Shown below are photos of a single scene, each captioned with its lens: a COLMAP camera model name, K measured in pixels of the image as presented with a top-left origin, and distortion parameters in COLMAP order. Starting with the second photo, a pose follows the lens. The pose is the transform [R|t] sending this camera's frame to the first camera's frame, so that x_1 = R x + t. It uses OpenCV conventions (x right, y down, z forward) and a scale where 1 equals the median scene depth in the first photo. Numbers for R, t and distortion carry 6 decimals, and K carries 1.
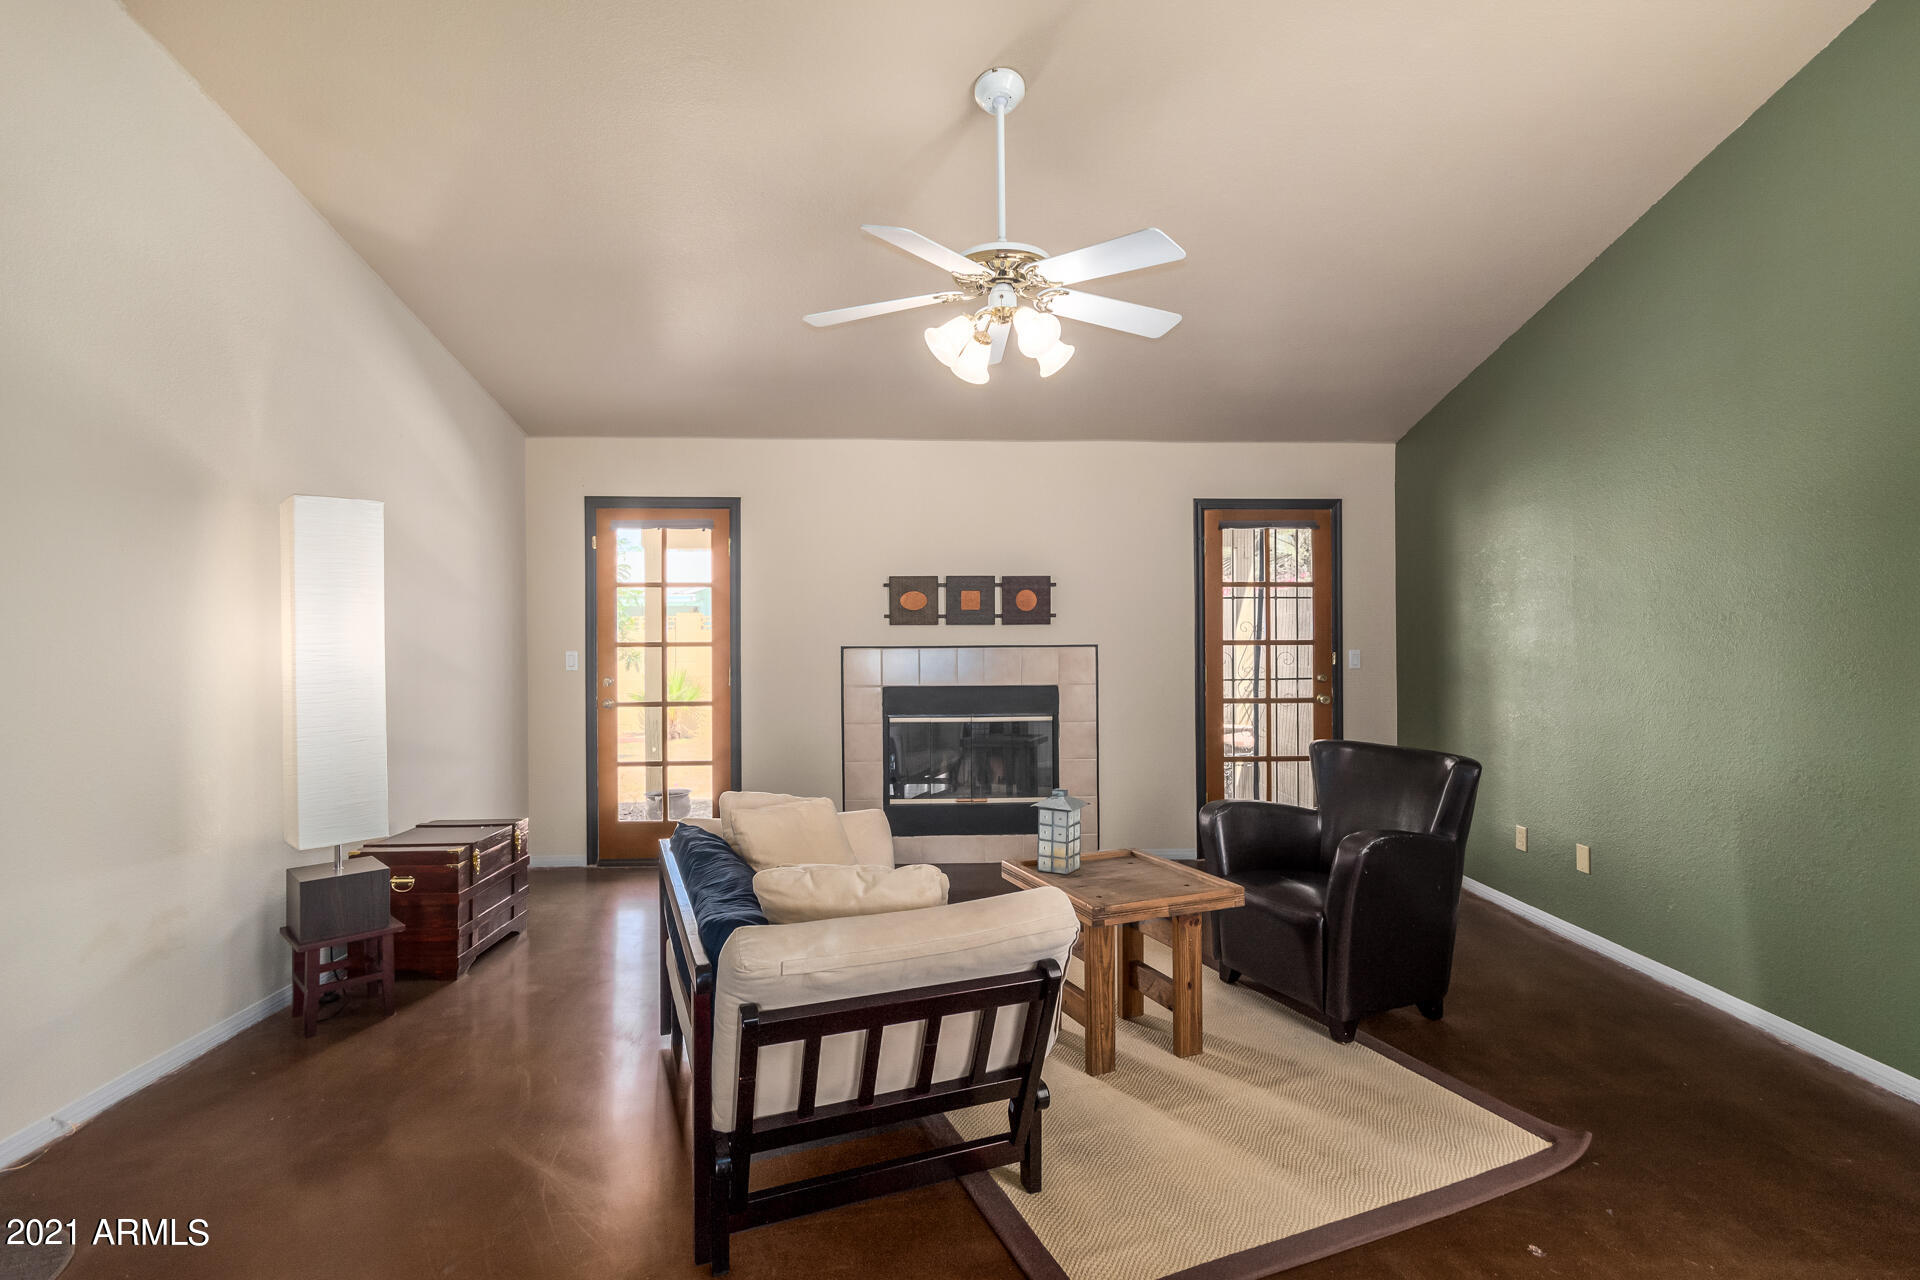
lens RADIAL K [[907.4, 0, 1036.2], [0, 907.4, 641.4], [0, 0, 1]] dist [0.012136, 0.003249]
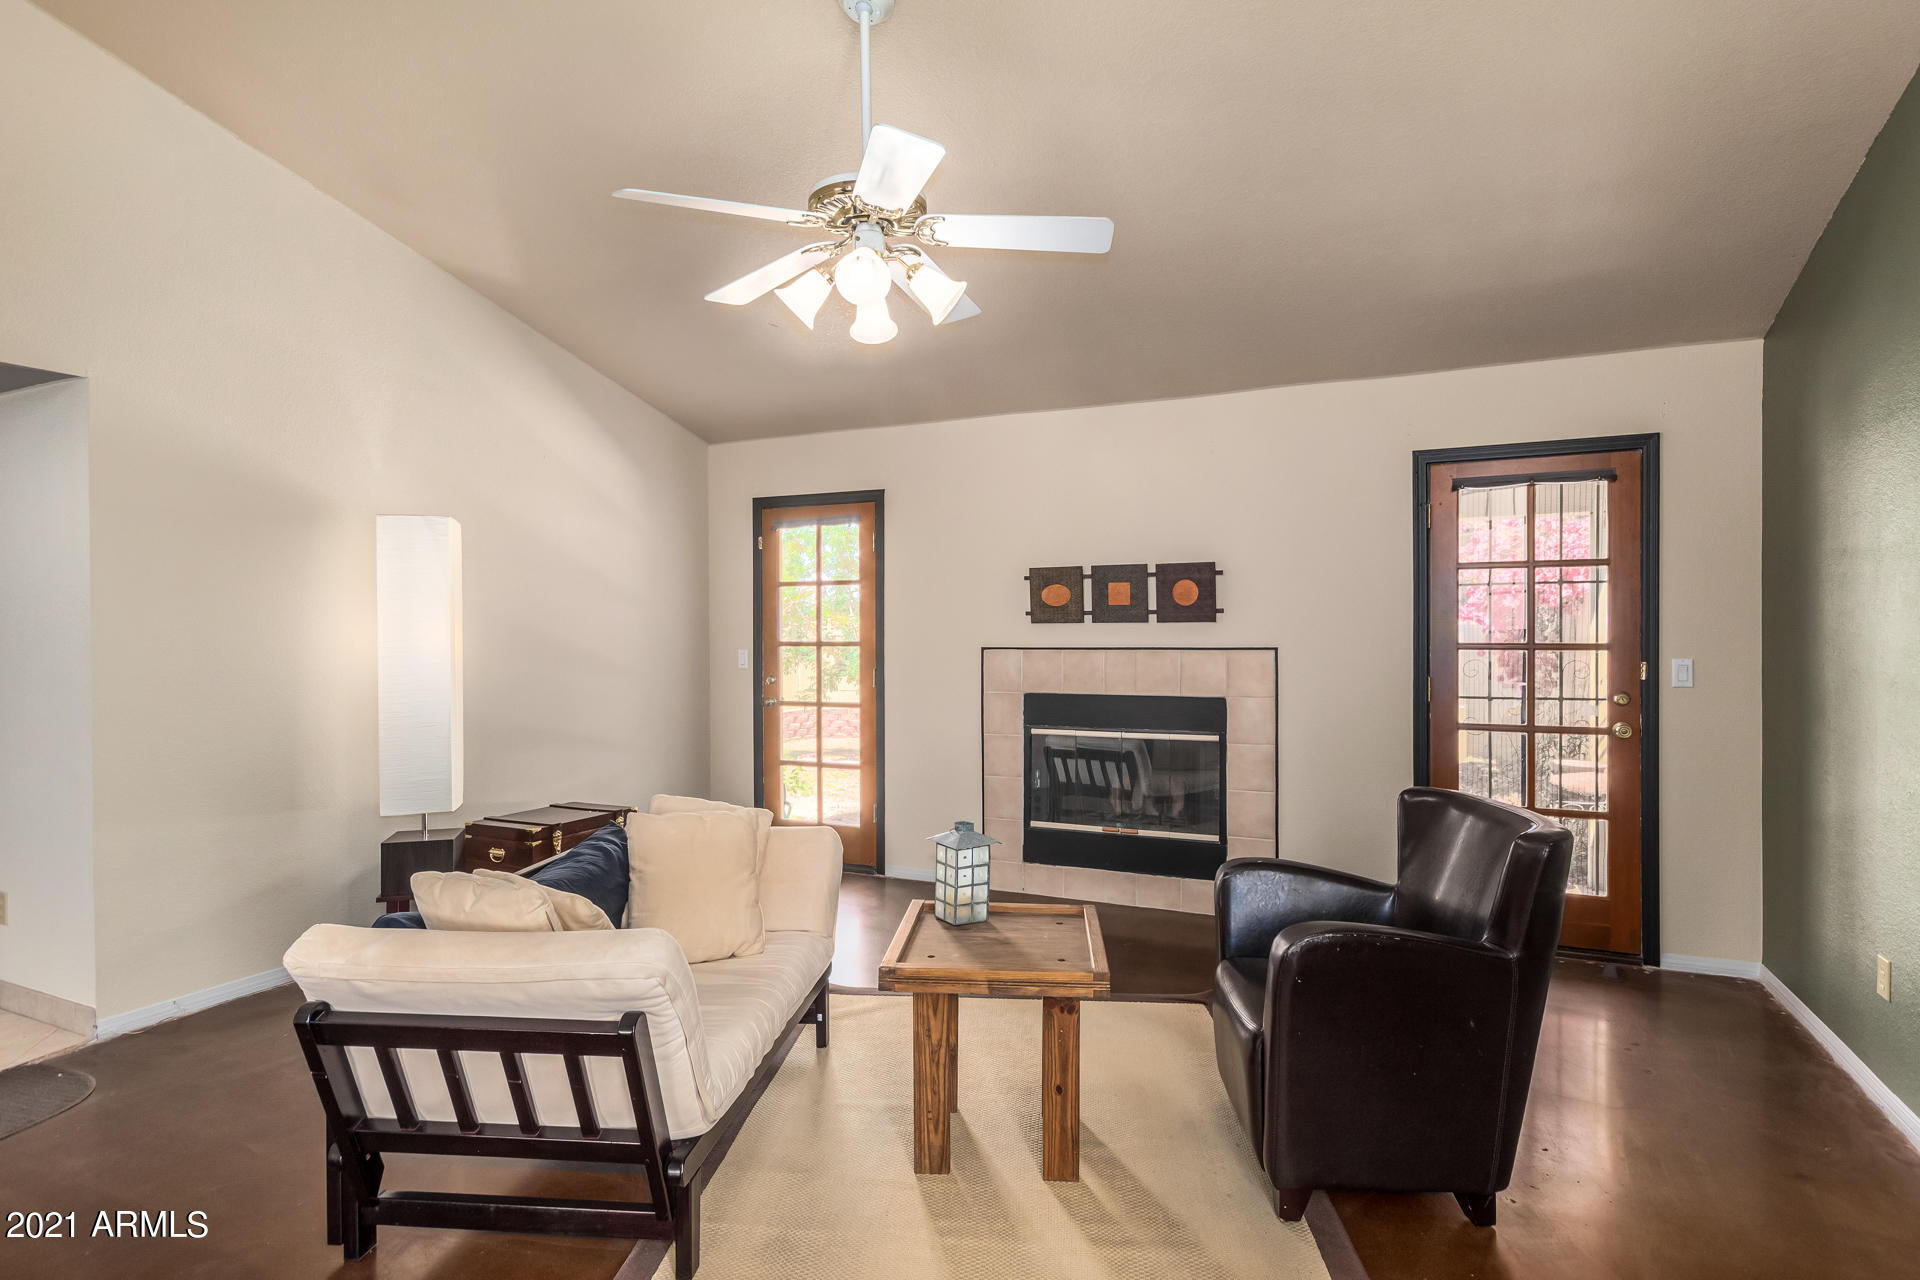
lens RADIAL K [[1020.2, 0, 986.7], [0, 1020.2, 650.0], [0, 0, 1]] dist [0.012133, 0.001992]
pose [[0.884439, 0.009515, -0.466559, 0.261584], [-0.005696, 0.999938, 0.009596, -0.001333], [0.466622, -0.005829, 0.884438, 0.103983]]
